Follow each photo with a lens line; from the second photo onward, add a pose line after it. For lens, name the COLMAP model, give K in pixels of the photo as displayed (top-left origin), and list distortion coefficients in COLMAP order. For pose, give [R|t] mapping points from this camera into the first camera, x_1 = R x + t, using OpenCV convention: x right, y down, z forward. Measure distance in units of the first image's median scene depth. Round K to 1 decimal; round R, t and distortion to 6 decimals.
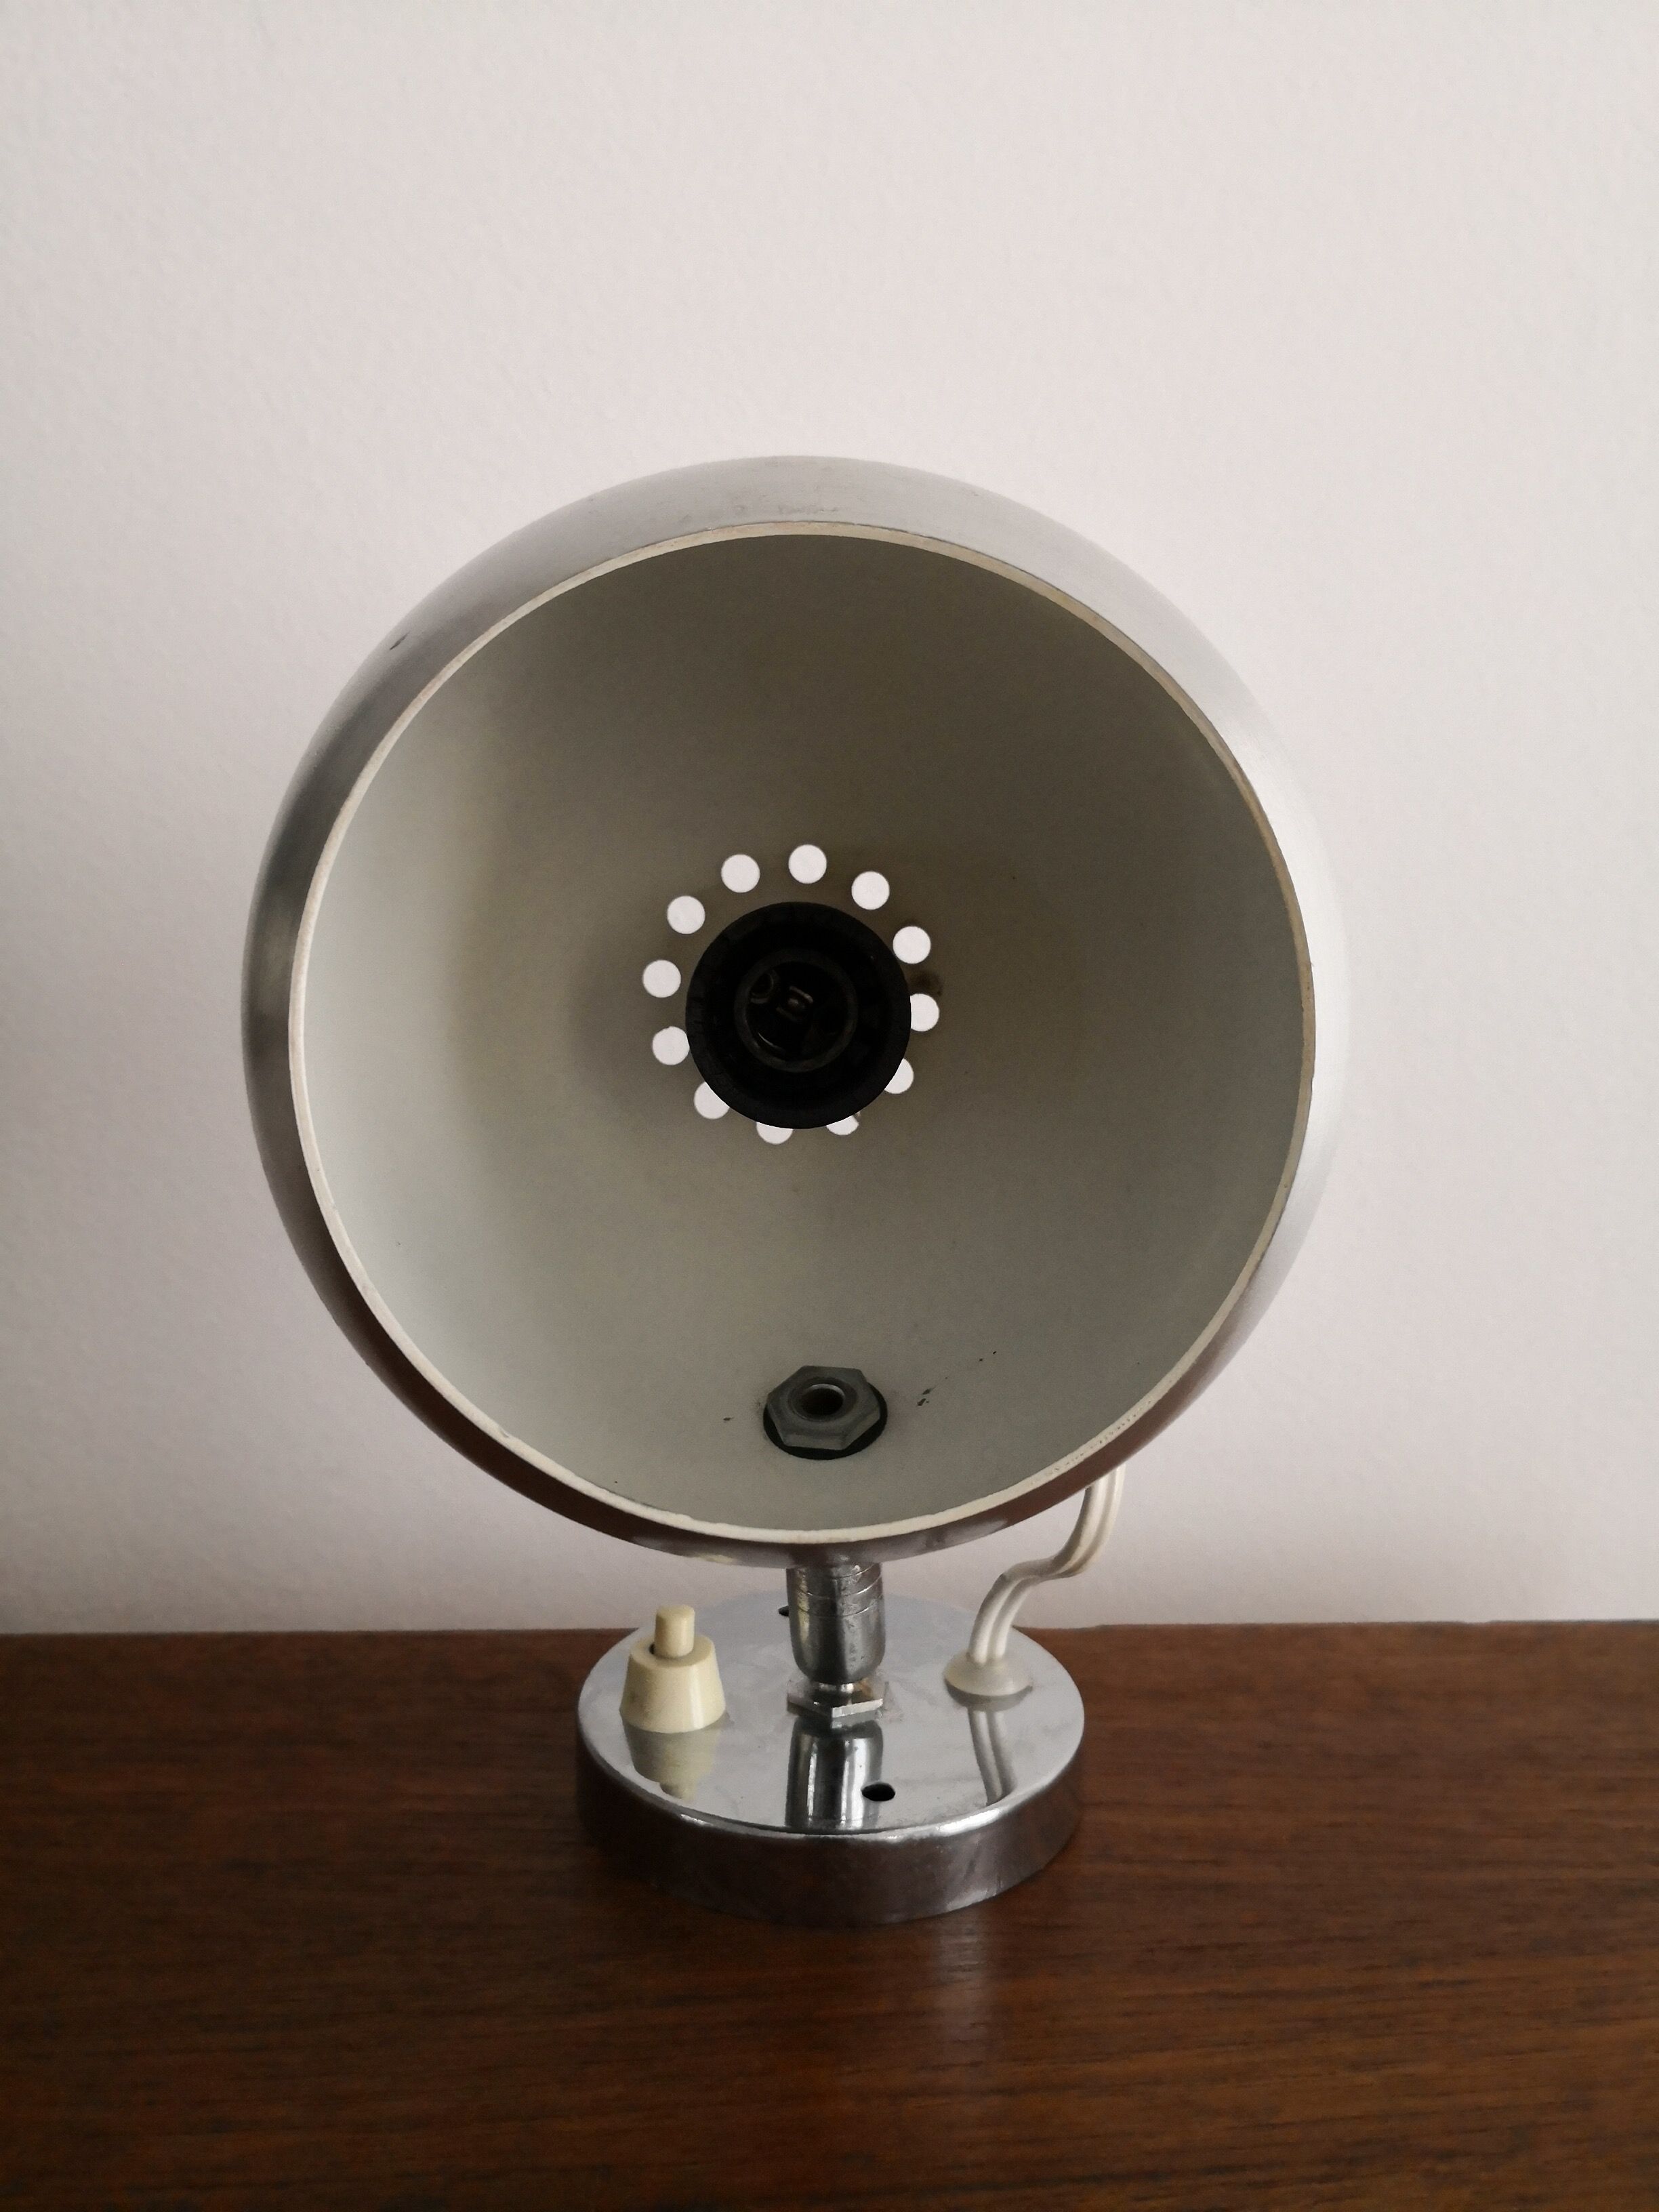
lens RADIAL K [[1854.9, 0, 815.8], [0, 1854.9, 1102.0], [0, 0, 1]] dist [0.026136, -0.060299]
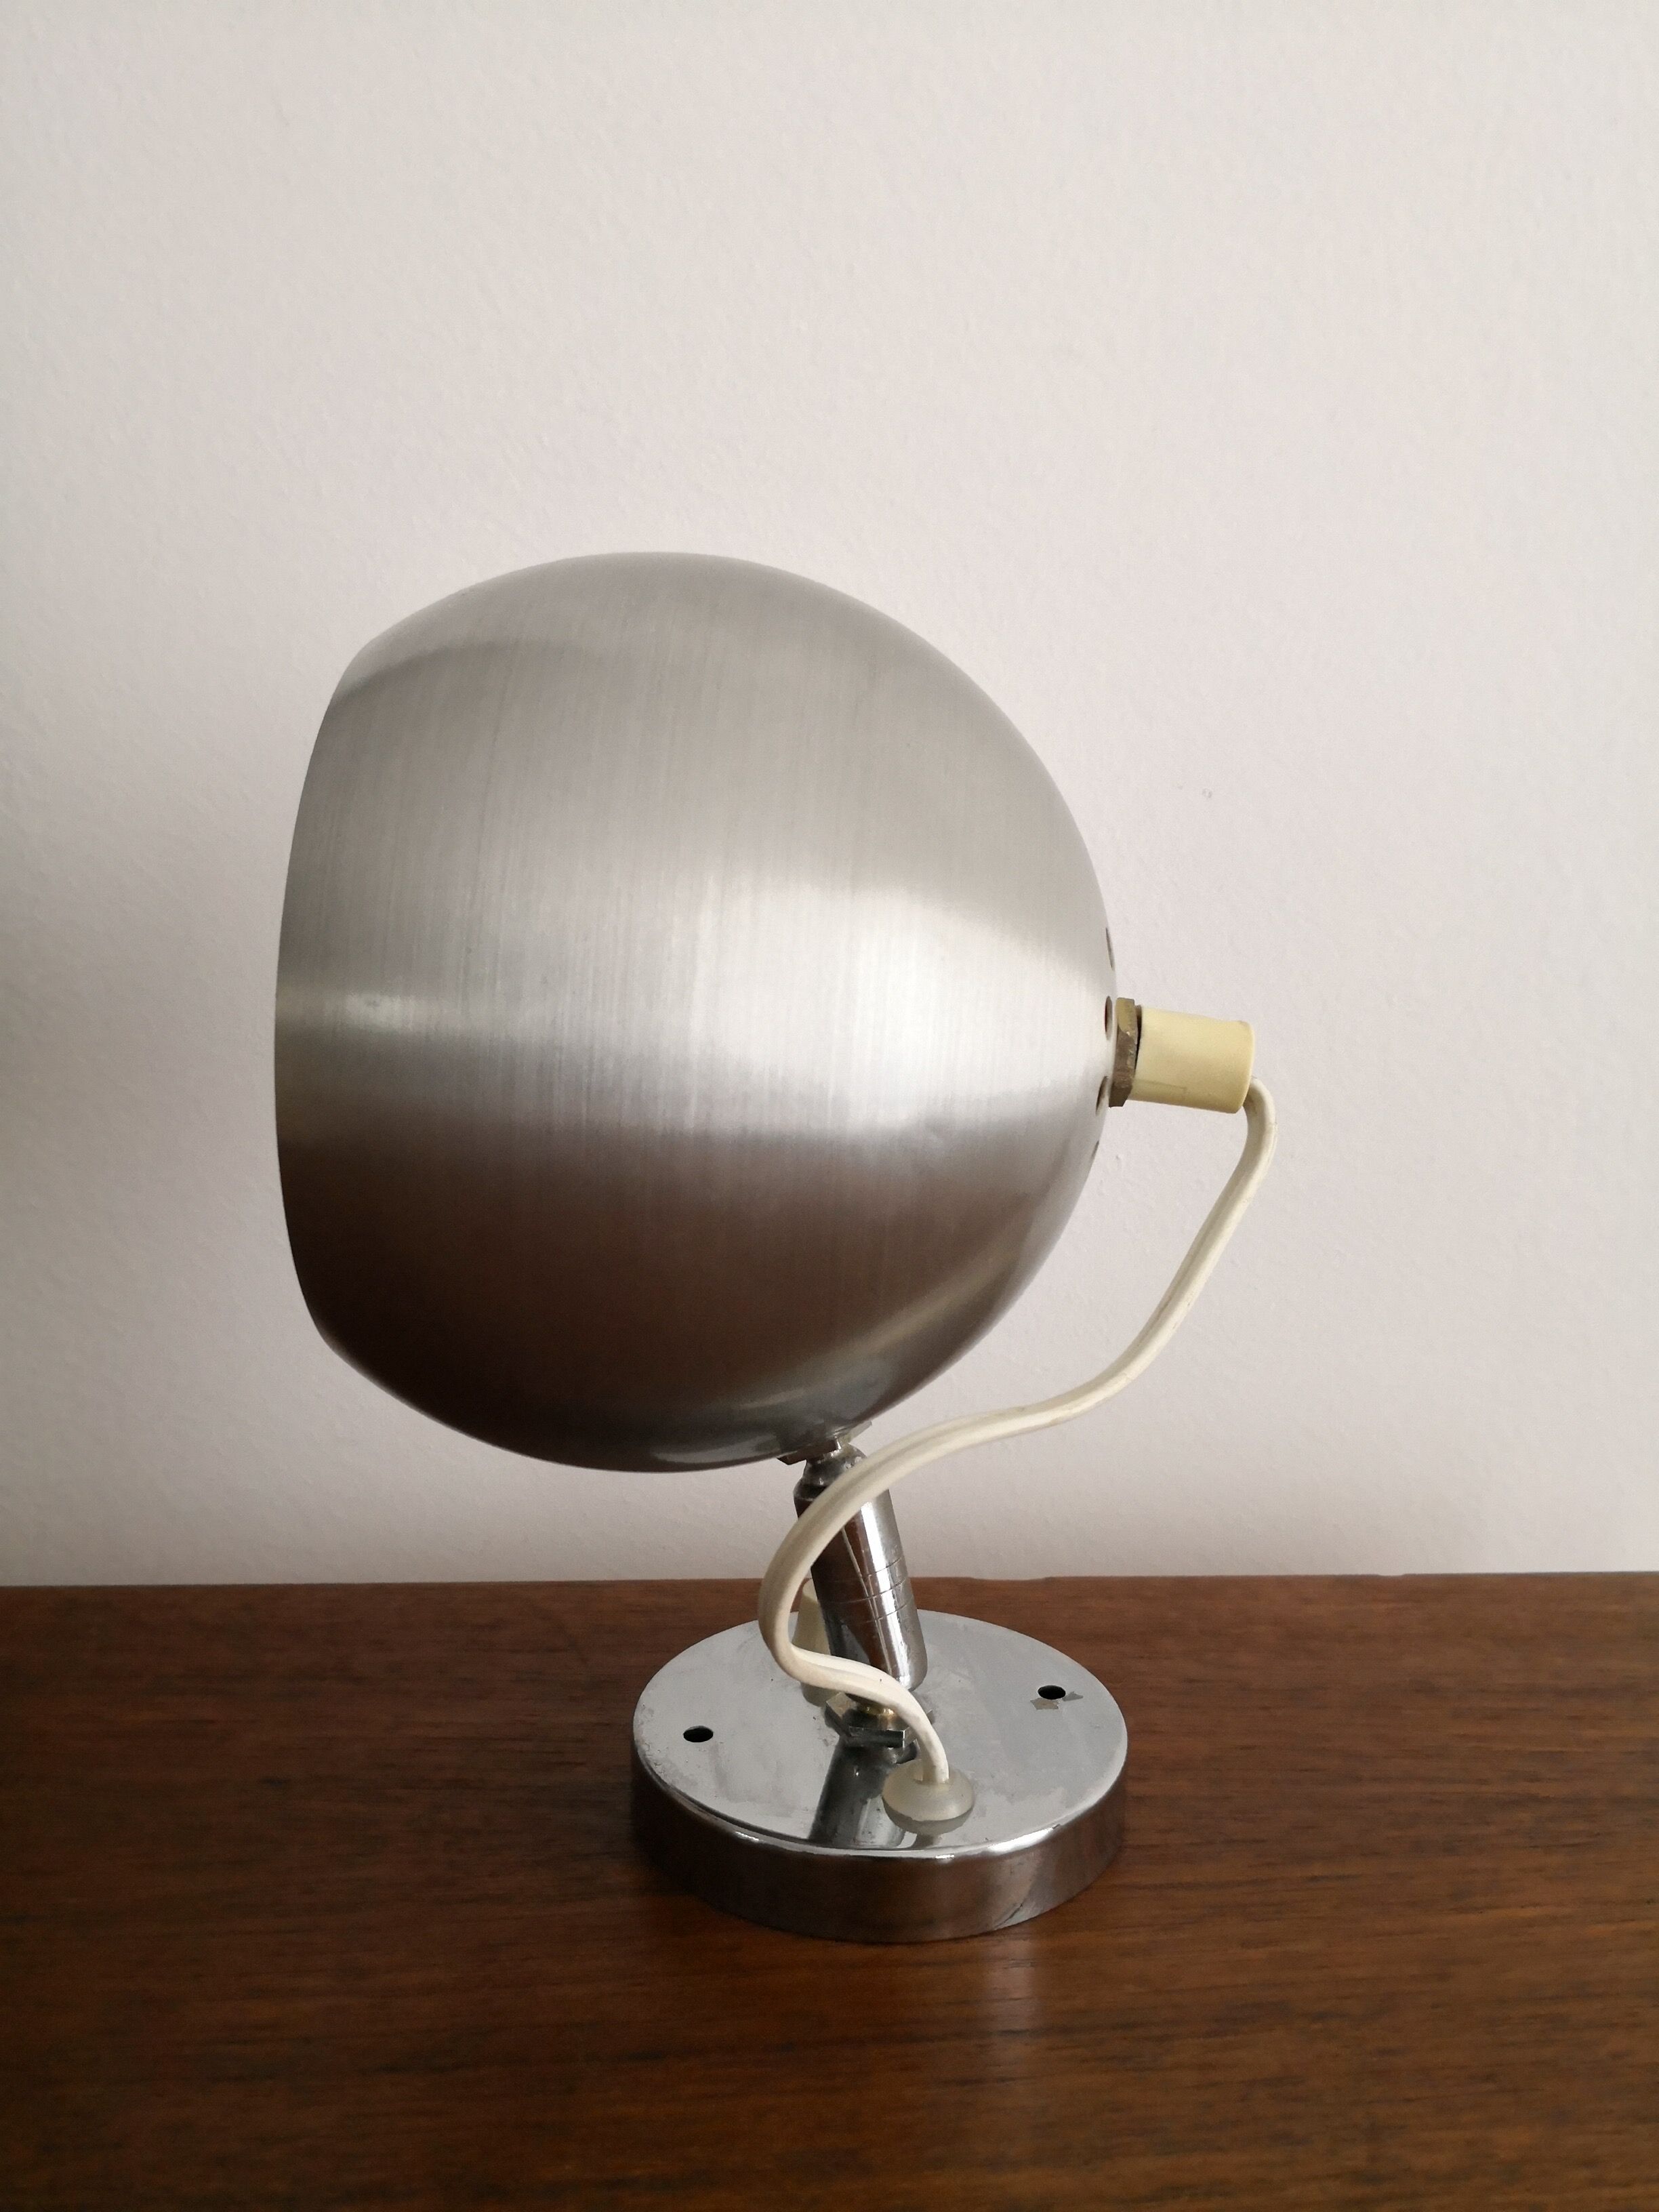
lens RADIAL K [[1854.9, 0, 825.7], [0, 1854.9, 1123.4], [0, 0, 1]] dist [0.026136, -0.060299]
pose [[0.999994, -0.000110, 0.003461, 0.022588], [0.000055, 0.999874, 0.015870, -0.005523], [-0.003462, -0.015869, 0.999868, -0.118259]]
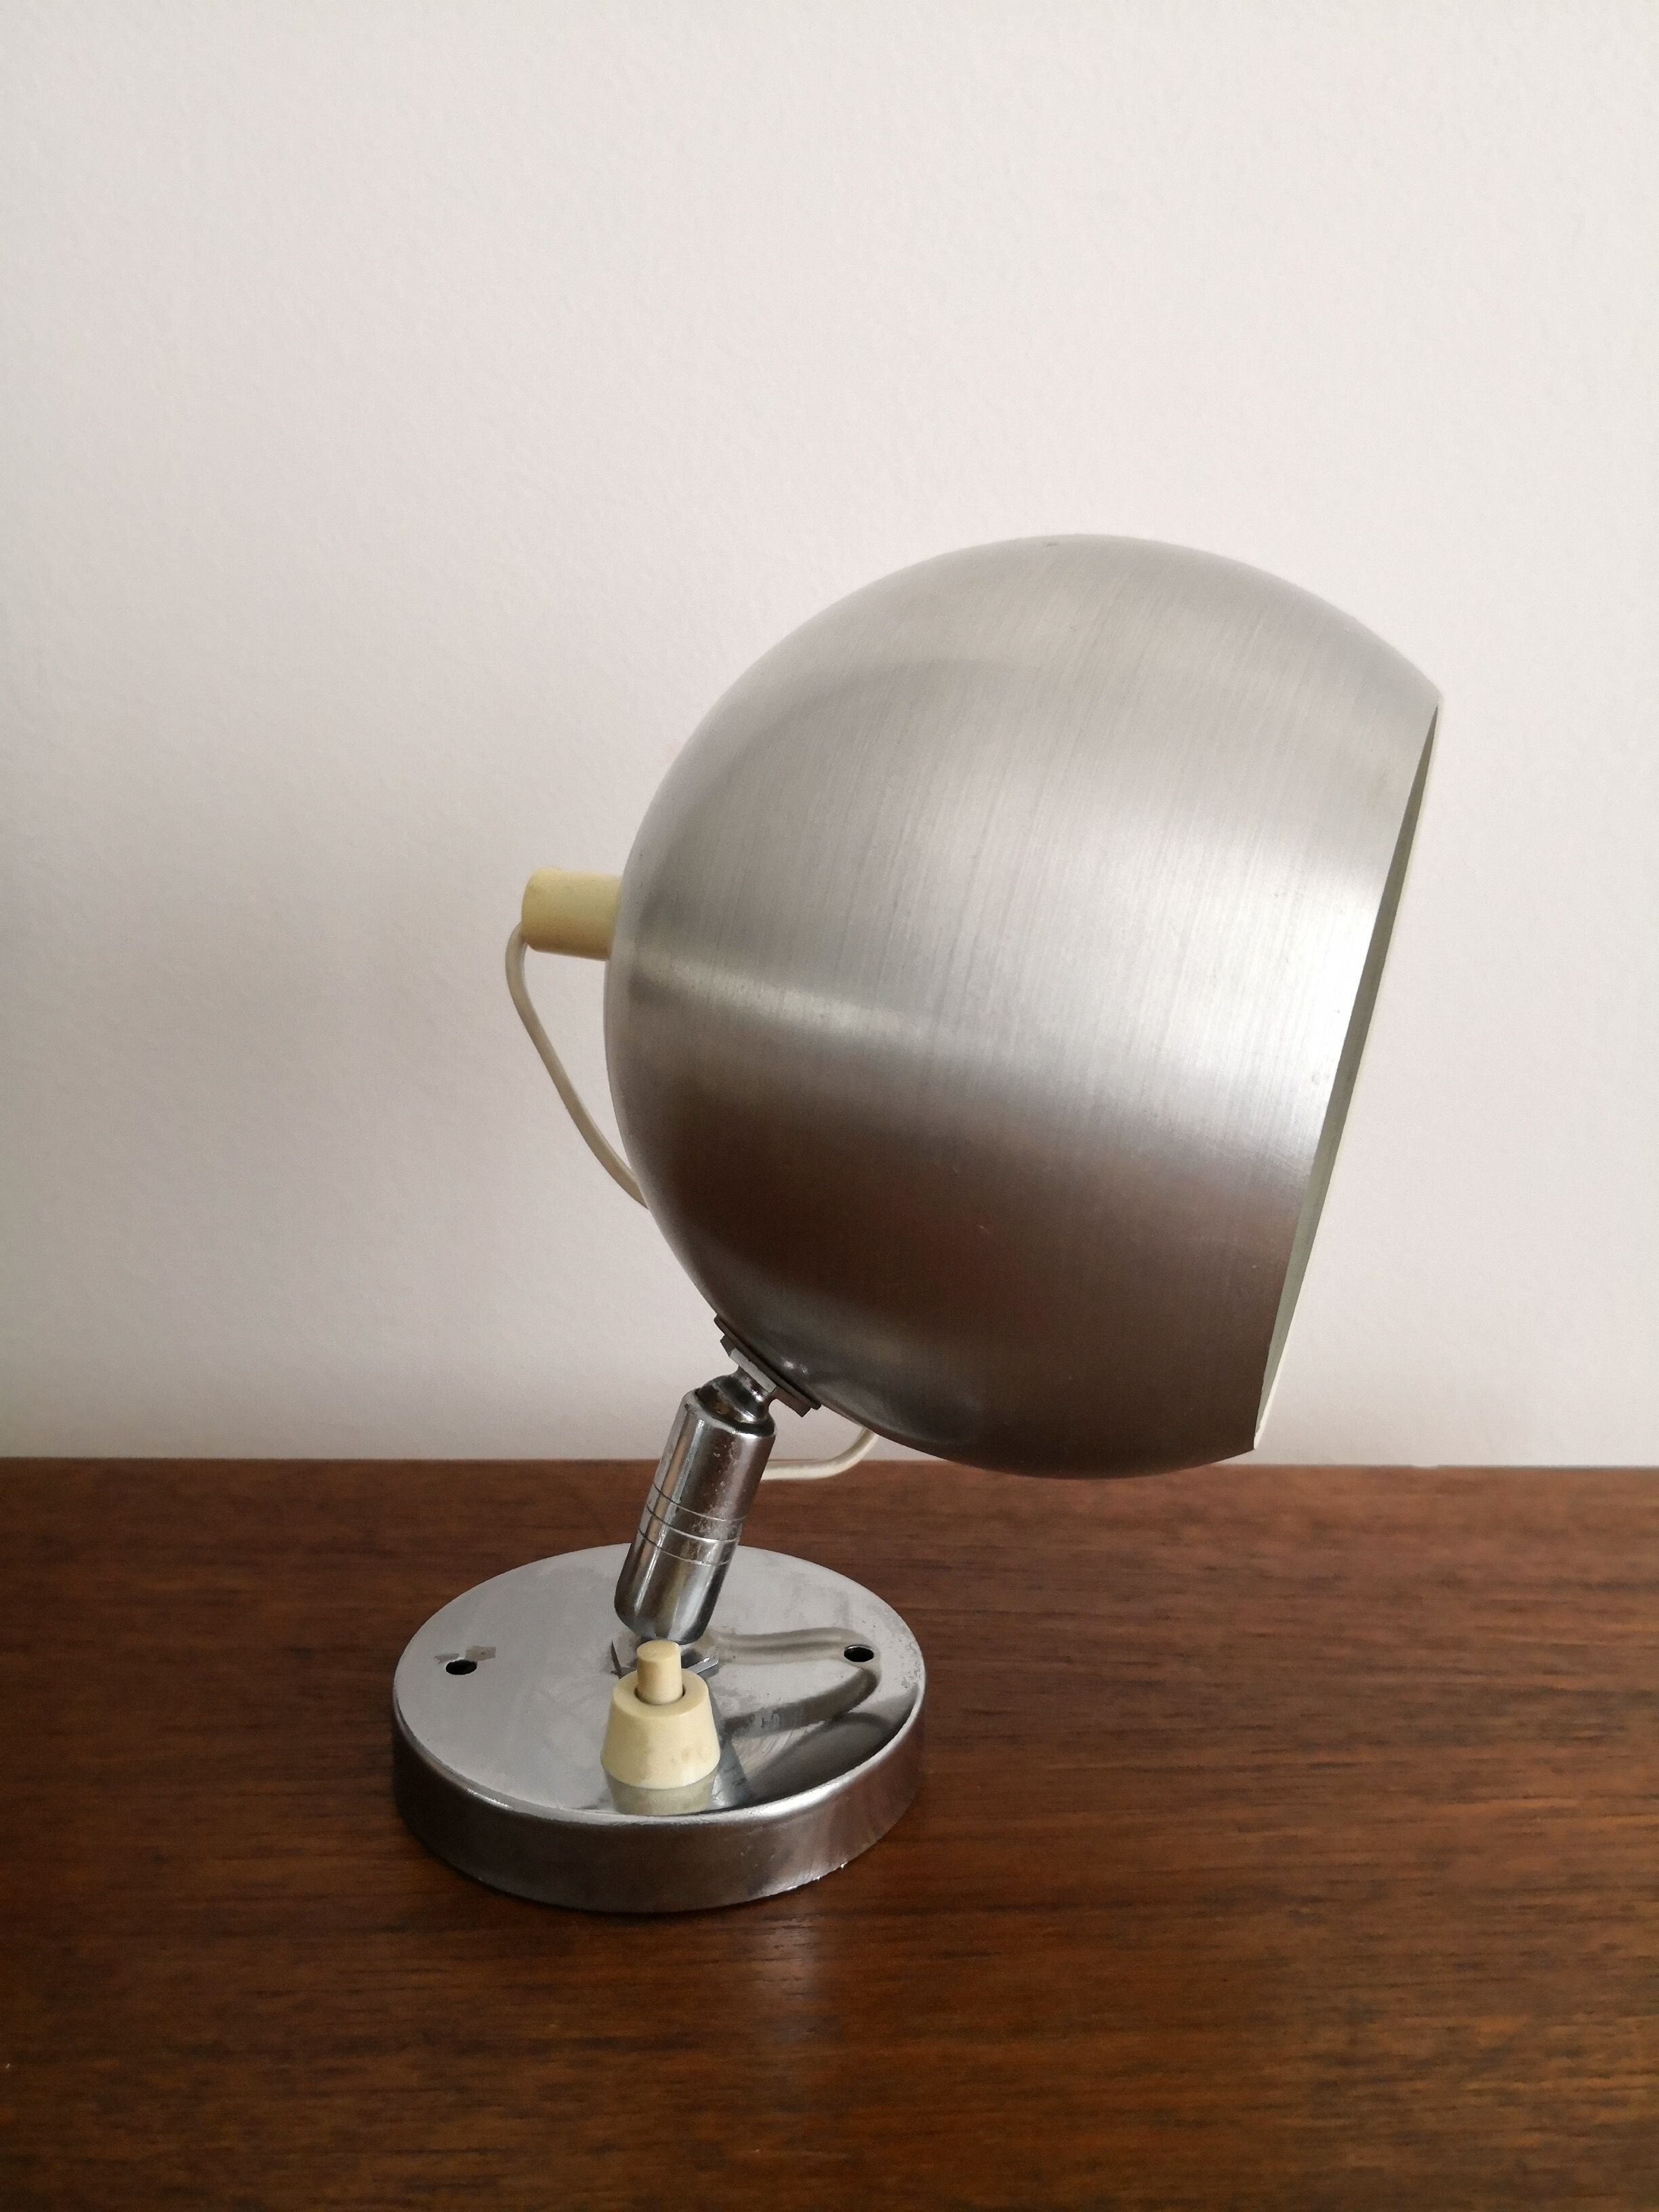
lens RADIAL K [[1854.9, 0, 837.6], [0, 1854.9, 1128.3], [0, 0, 1]] dist [0.026136, -0.060299]
pose [[0.999101, 0.006050, -0.041959, 0.072483], [-0.002743, 0.996917, 0.078414, -0.001833], [0.042304, -0.078229, 0.996037, -0.103220]]
